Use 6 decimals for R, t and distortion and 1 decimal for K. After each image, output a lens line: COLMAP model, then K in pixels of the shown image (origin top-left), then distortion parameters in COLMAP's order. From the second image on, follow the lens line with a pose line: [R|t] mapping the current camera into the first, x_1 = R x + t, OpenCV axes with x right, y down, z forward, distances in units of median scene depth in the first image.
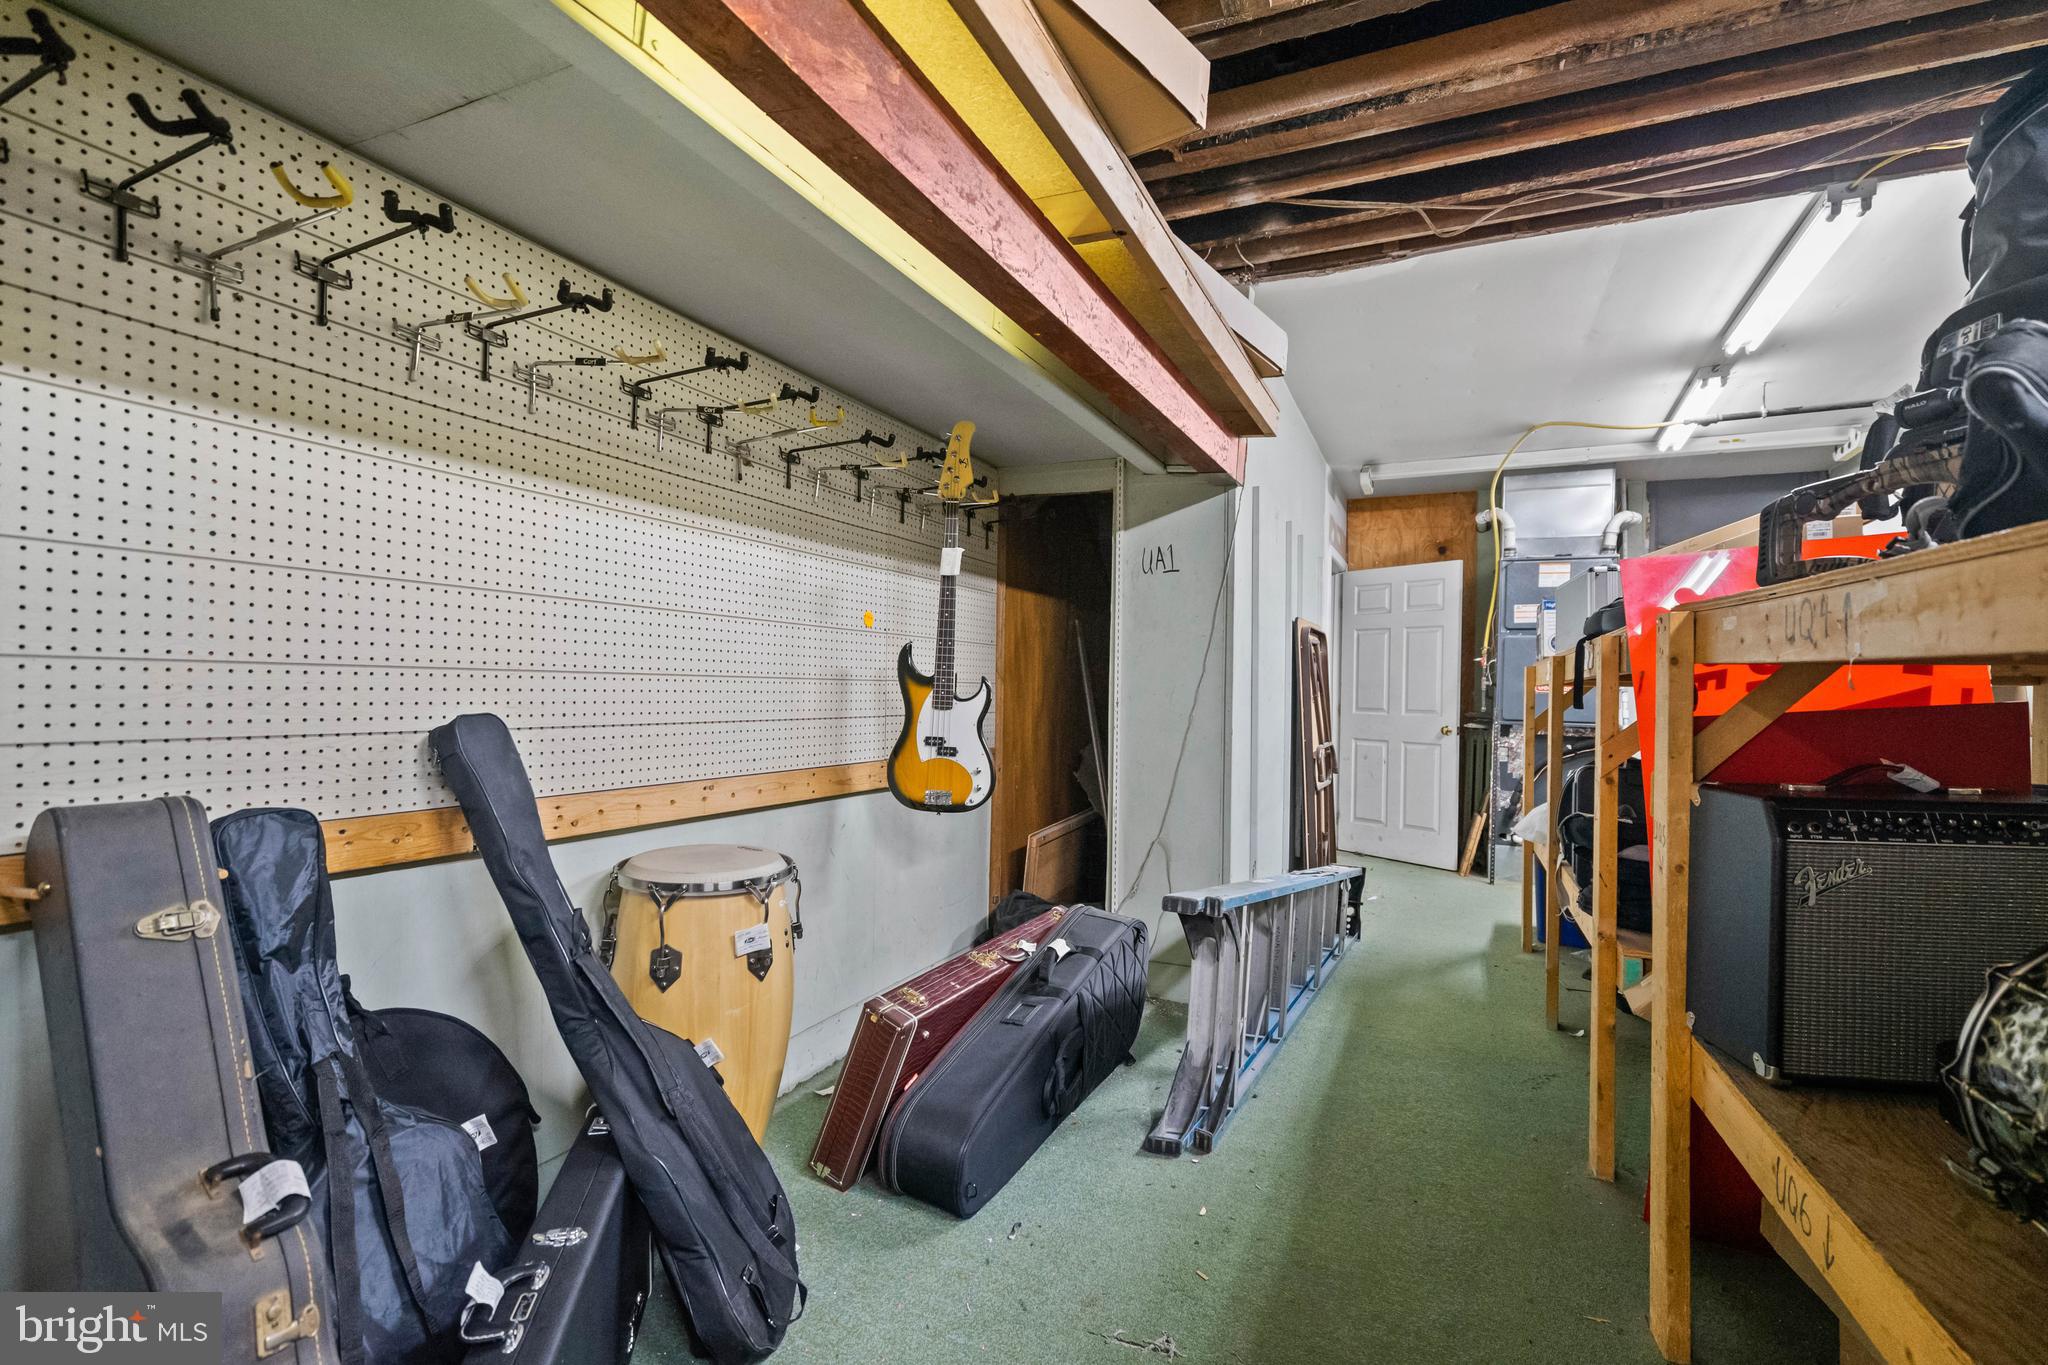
lens RADIAL K [[931.2, 0, 1023.0], [0, 931.2, 685.0], [0, 0, 1]] dist [0.005044, 0.002003]
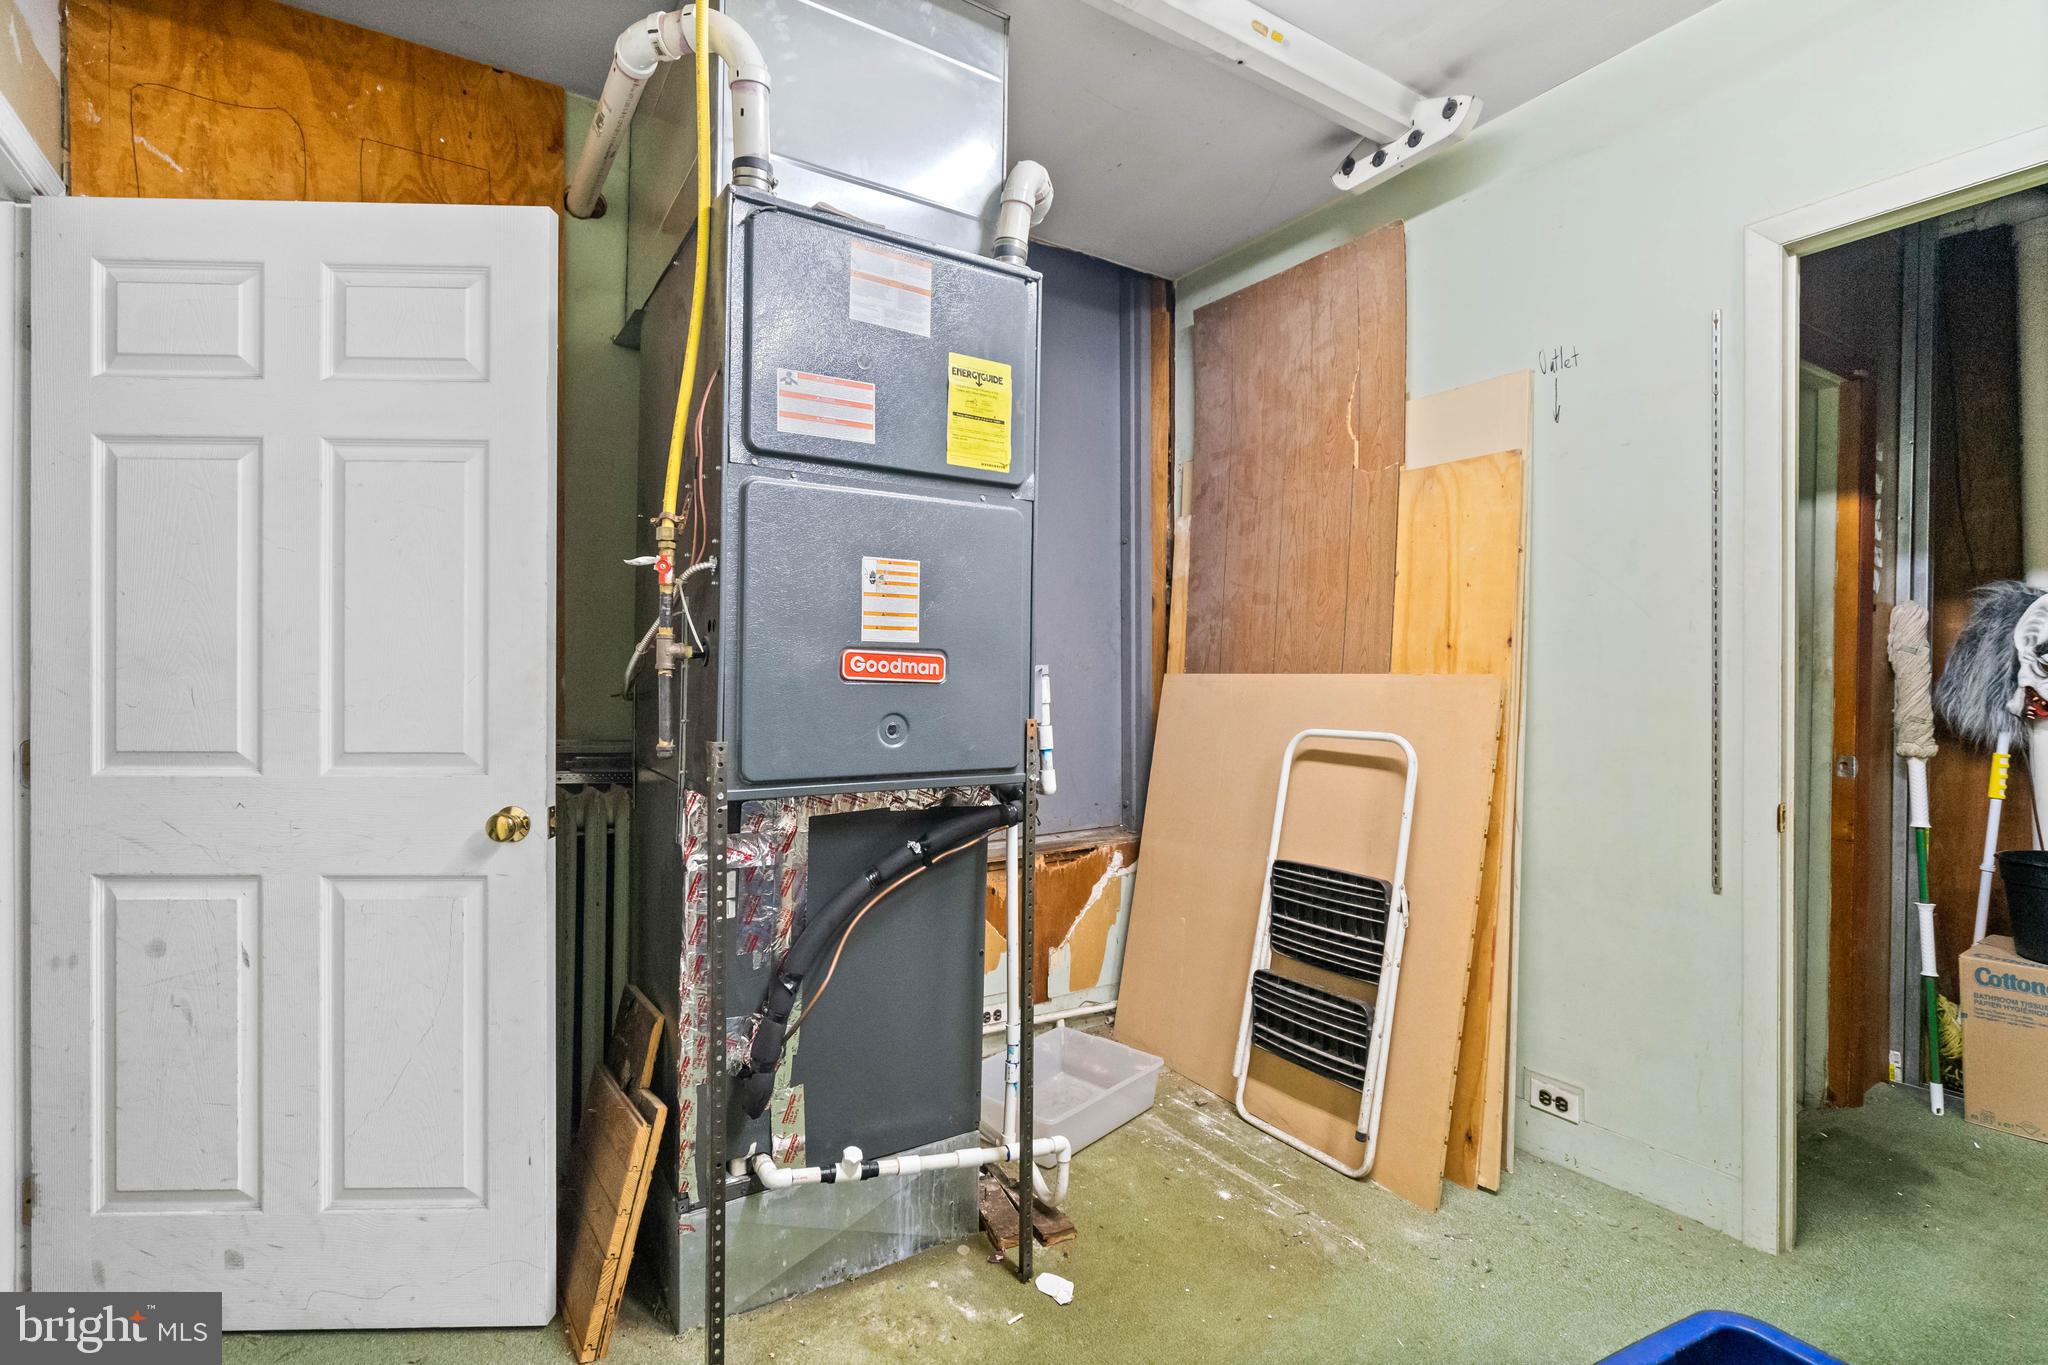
lens RADIAL K [[931.2, 0, 1021.2], [0, 931.2, 673.9], [0, 0, 1]] dist [0.005044, 0.002003]
pose [[0.533633, -0.020678, 0.845463, 0.306303], [0.003412, 0.999746, 0.022298, -0.000646], [-0.845709, -0.009014, 0.533568, 0.732558]]
